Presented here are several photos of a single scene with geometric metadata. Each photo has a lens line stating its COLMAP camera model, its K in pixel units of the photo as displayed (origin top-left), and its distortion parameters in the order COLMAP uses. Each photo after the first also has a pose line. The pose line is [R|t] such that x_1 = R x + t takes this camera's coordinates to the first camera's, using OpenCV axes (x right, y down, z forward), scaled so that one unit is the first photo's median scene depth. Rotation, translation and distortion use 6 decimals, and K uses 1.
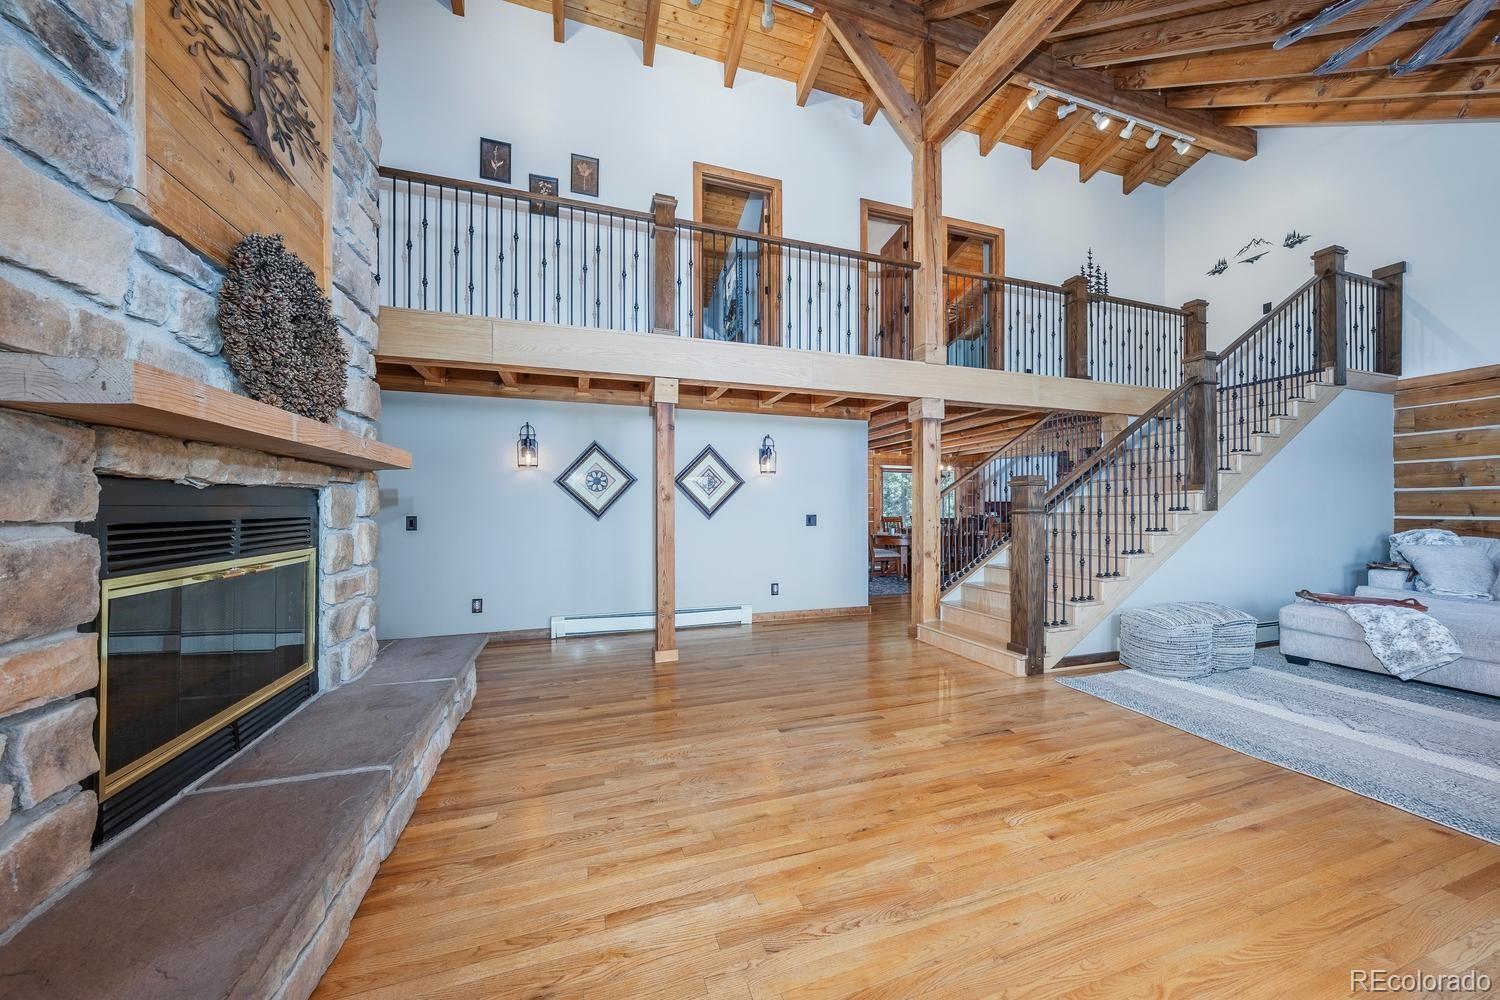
lens RADIAL K [[527.1, 0, 733.1], [0, 527.1, 513.4], [0, 0, 1]] dist [-0.002162, 0.000061]
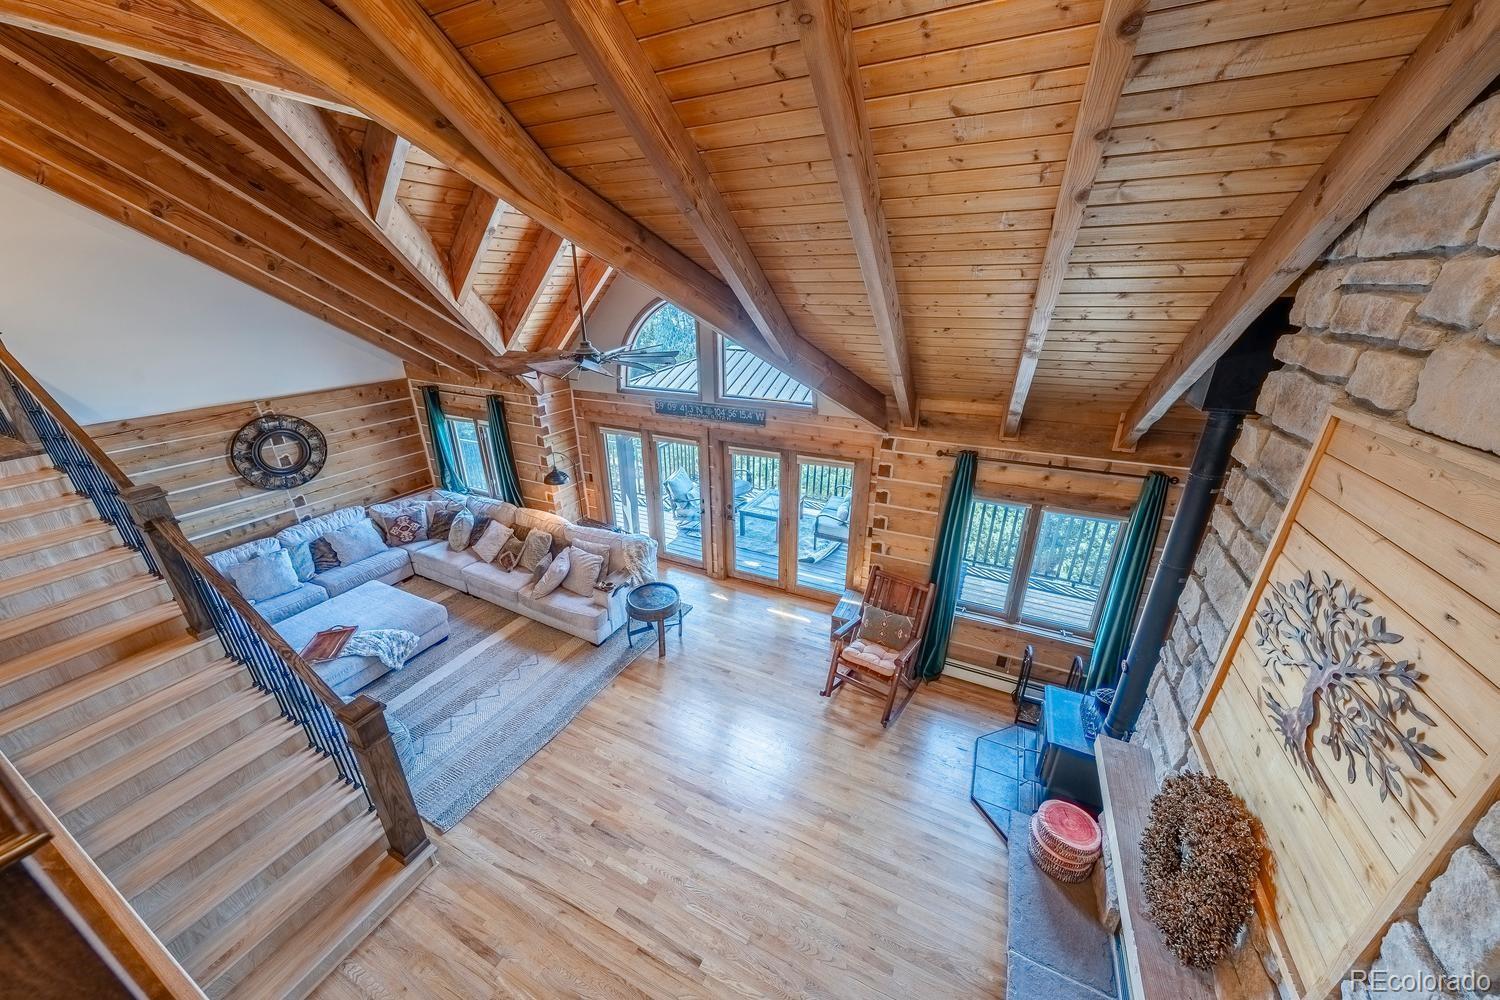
lens RADIAL K [[506.1, 0, 759.5], [0, 506.1, 487.5], [0, 0, 1]] dist [-0.000546, -0.000141]
pose [[-0.738508, -0.255009, 0.624161, -0.425372], [-0.003902, 0.927319, 0.374251, -0.942013], [-0.674234, 0.273952, -0.685827, 1.392286]]
